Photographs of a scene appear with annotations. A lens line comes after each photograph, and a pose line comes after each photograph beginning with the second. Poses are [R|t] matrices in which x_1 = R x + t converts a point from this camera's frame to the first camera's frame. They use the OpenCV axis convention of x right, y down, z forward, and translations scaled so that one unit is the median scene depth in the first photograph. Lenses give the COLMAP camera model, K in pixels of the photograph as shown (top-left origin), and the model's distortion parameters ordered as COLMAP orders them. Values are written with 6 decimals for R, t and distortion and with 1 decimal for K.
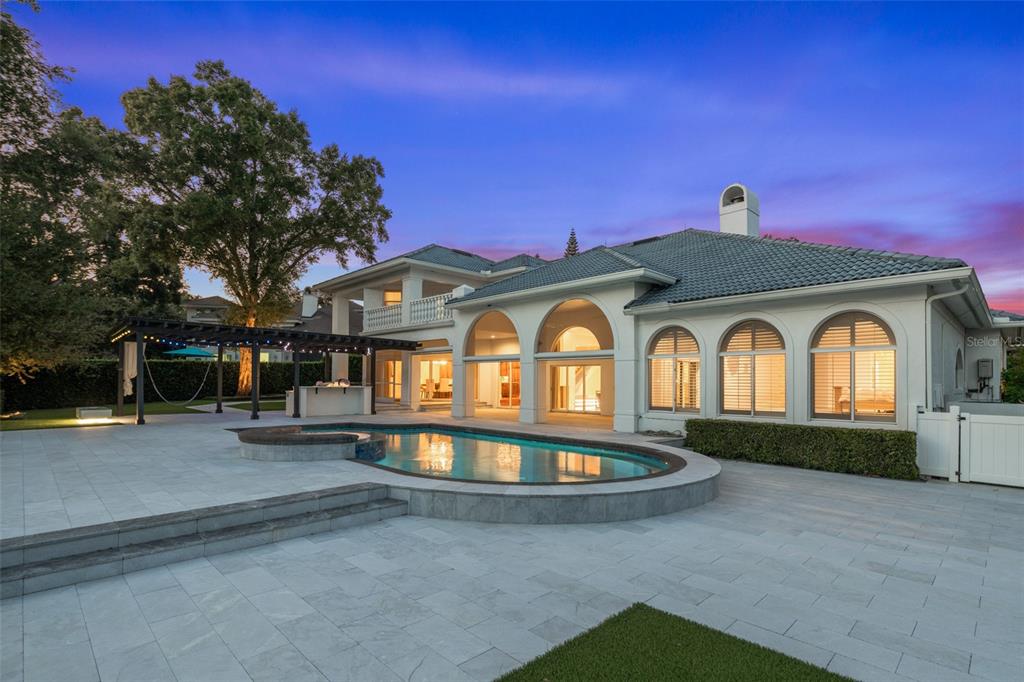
lens RADIAL K [[496.4, 0, 510.9], [0, 496.4, 373.4], [0, 0, 1]] dist [0.002027, -0.001419]
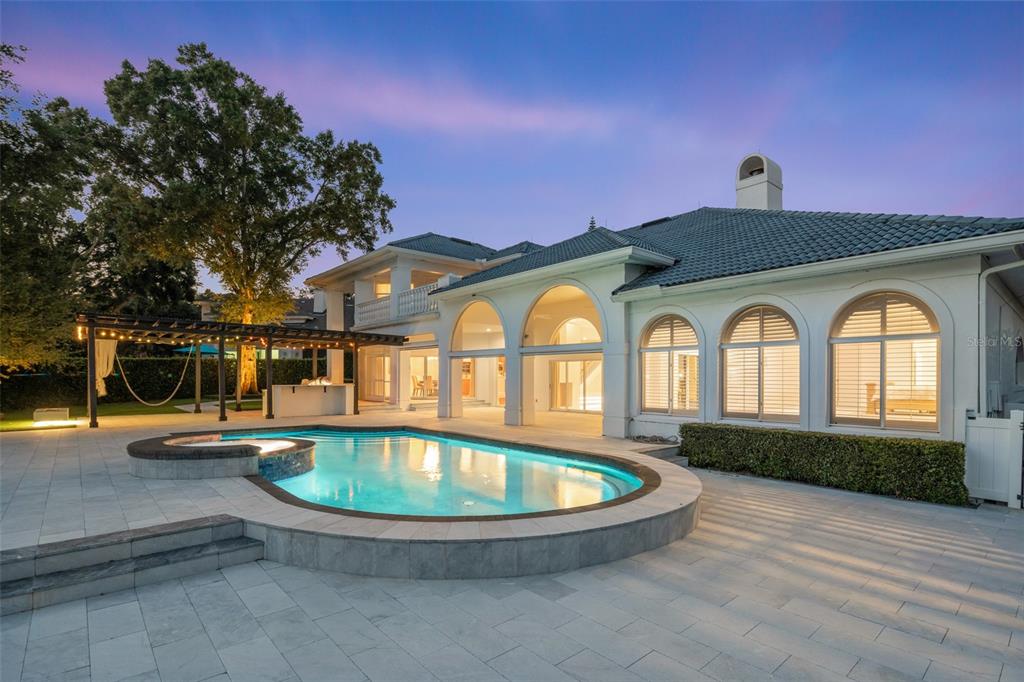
lens RADIAL K [[497.0, 0, 513.1], [0, 497.0, 377.4], [0, 0, 1]] dist [0.000414, -0.000645]
pose [[0.998410, -0.005267, -0.056121, 0.069793], [0.006287, 0.999818, 0.018017, -0.002156], [0.056016, -0.018341, 0.998261, 0.083862]]
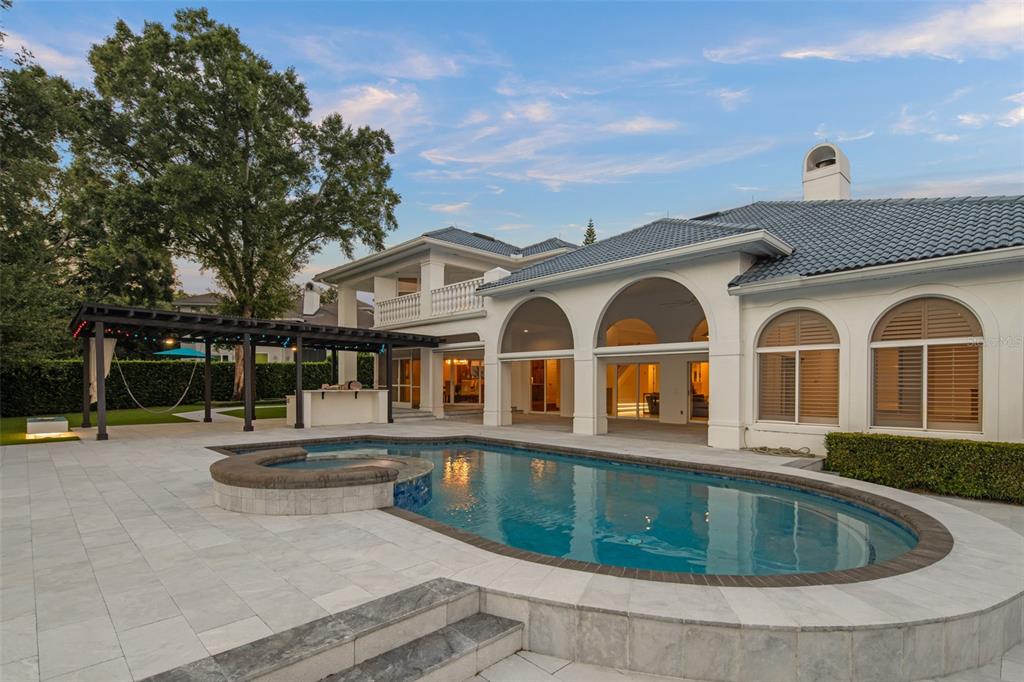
lens RADIAL K [[494.7, 0, 510.0], [0, 494.7, 386.5], [0, 0, 1]] dist [0.001849, -0.000895]
pose [[0.999983, -0.004849, -0.003281, -0.069841], [0.004926, 0.999701, 0.023942, 0.001487], [0.003164, -0.023958, 0.999708, 0.160385]]
